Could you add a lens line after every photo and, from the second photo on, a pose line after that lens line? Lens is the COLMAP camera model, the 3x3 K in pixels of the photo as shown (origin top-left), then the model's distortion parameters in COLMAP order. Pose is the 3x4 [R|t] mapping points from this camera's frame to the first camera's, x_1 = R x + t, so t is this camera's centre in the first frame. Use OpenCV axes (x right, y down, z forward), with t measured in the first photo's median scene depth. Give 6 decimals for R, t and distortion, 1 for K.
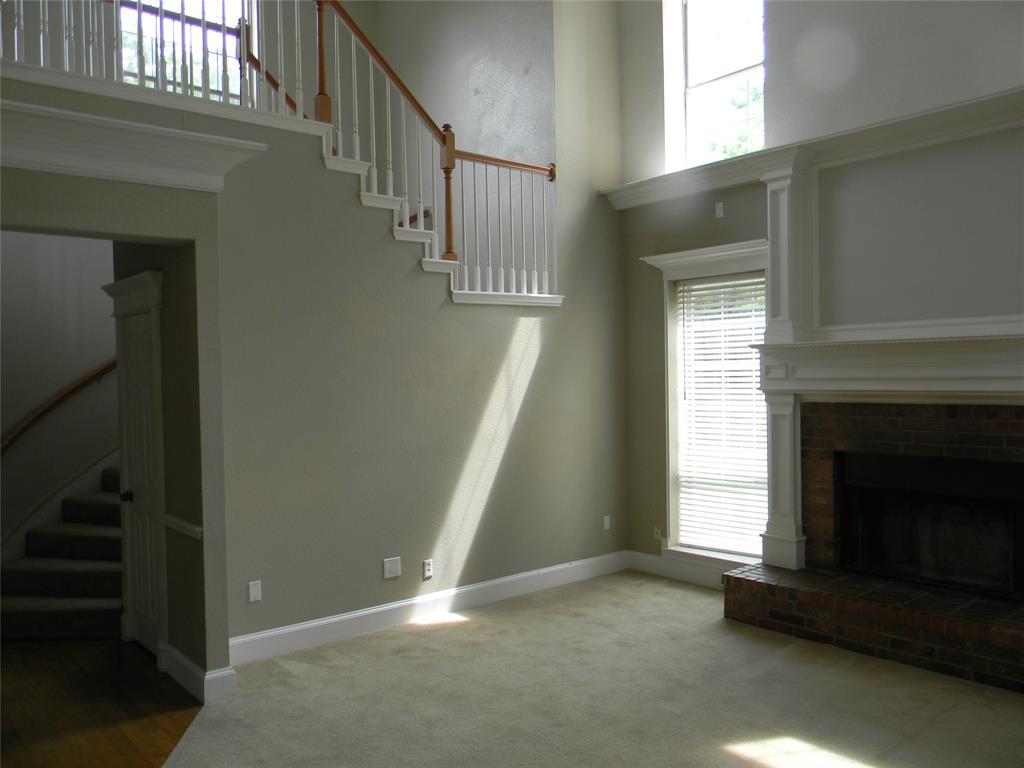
lens RADIAL K [[816.7, 0, 512.0], [0, 816.7, 384.0], [0, 0, 1]] dist [0.016480, -0.008948]
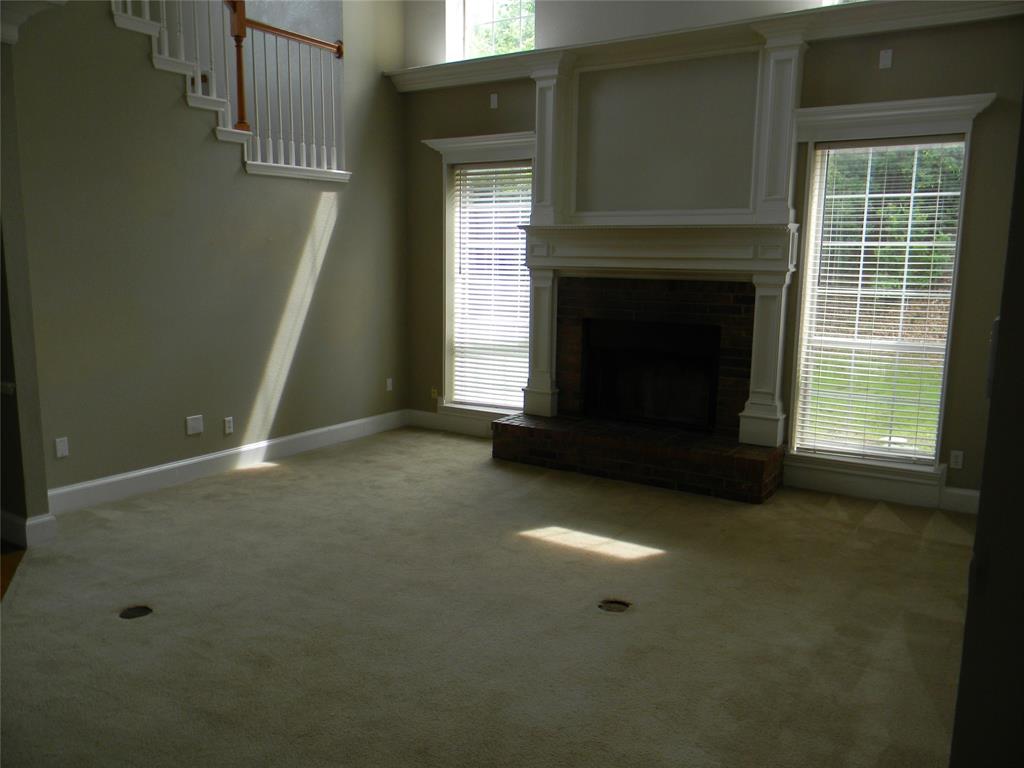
lens RADIAL K [[816.7, 0, 512.0], [0, 816.7, 384.0], [0, 0, 1]] dist [0.016480, -0.008948]
pose [[0.955823, -0.018816, 0.293341, -0.059844], [-0.023068, 0.990070, 0.138672, 0.013393], [-0.293037, -0.139313, 0.945897, -0.117526]]
